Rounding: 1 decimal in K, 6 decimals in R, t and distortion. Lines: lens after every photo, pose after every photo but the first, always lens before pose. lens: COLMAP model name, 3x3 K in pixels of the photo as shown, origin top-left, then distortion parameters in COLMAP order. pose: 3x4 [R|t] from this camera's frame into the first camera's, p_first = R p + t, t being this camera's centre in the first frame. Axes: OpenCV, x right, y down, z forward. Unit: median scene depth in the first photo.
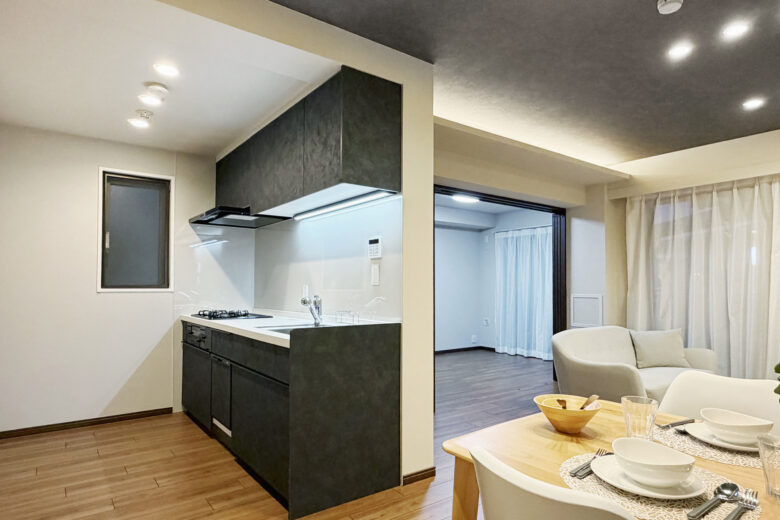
lens RADIAL K [[514.9, 0, 390.3], [0, 514.9, 260.0], [0, 0, 1]] dist [-0.004143, 0.004840]
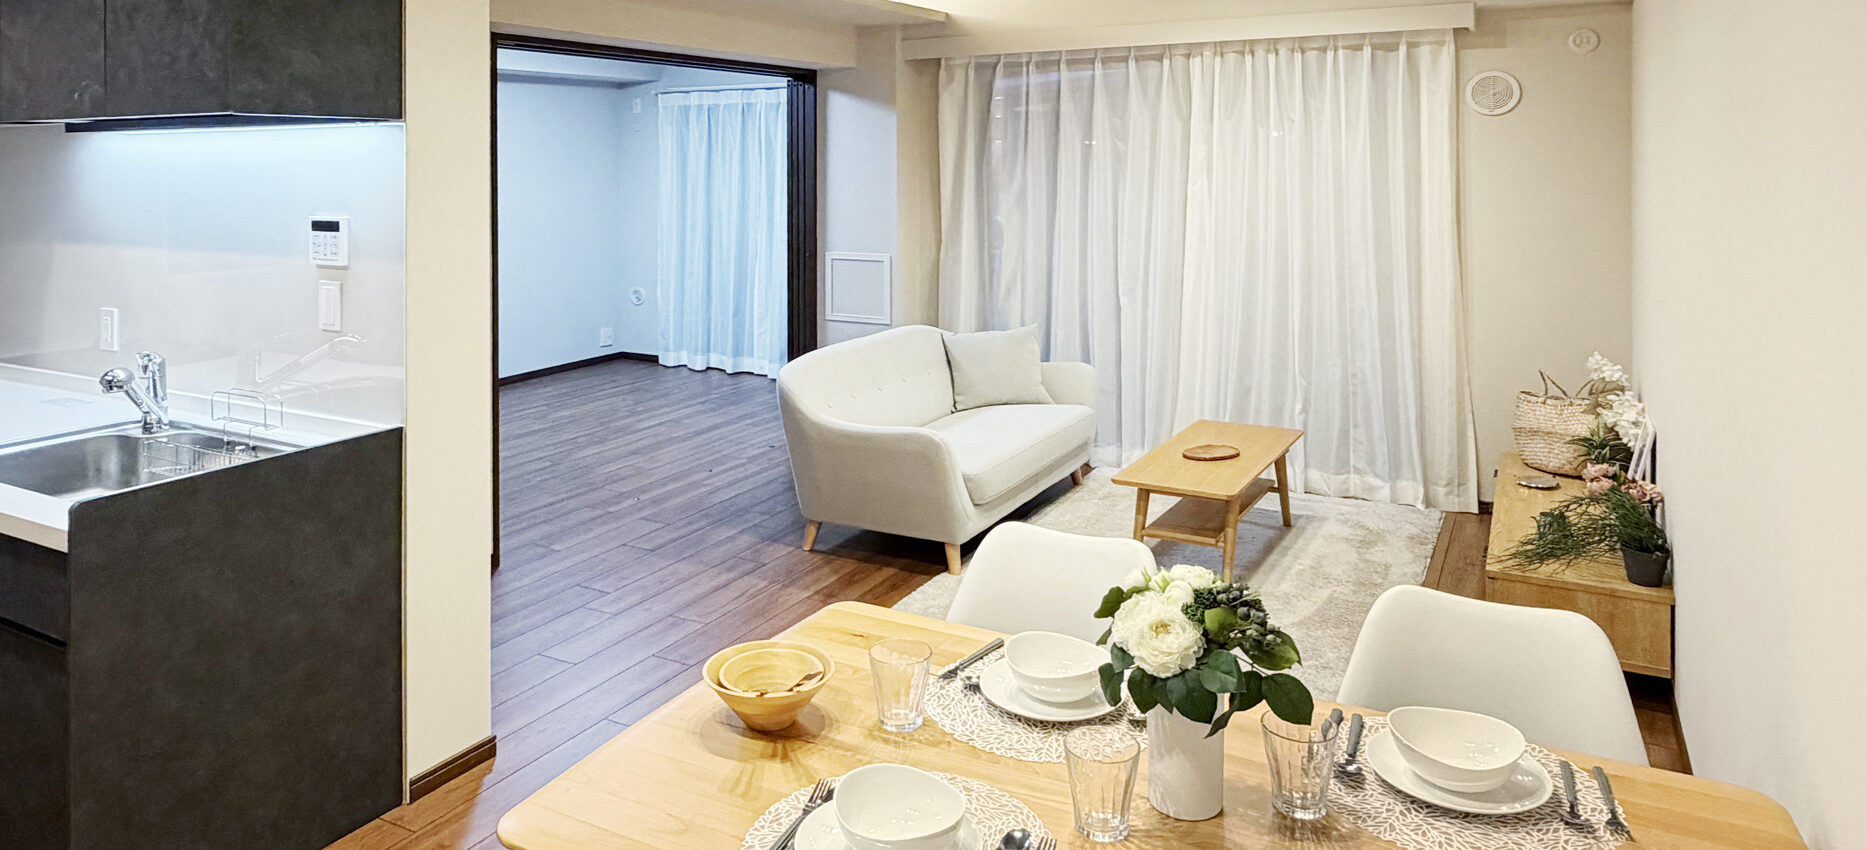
lens RADIAL K [[1096.6, 0, 931.9], [0, 1096.6, 424.6], [0, 0, 1]] dist [0.000051, 0.000339]
pose [[0.890384, -0.002608, 0.455202, -0.003184], [-0.020930, 0.998692, 0.046660, 0.167108], [-0.454728, -0.051073, 0.889165, 0.098069]]
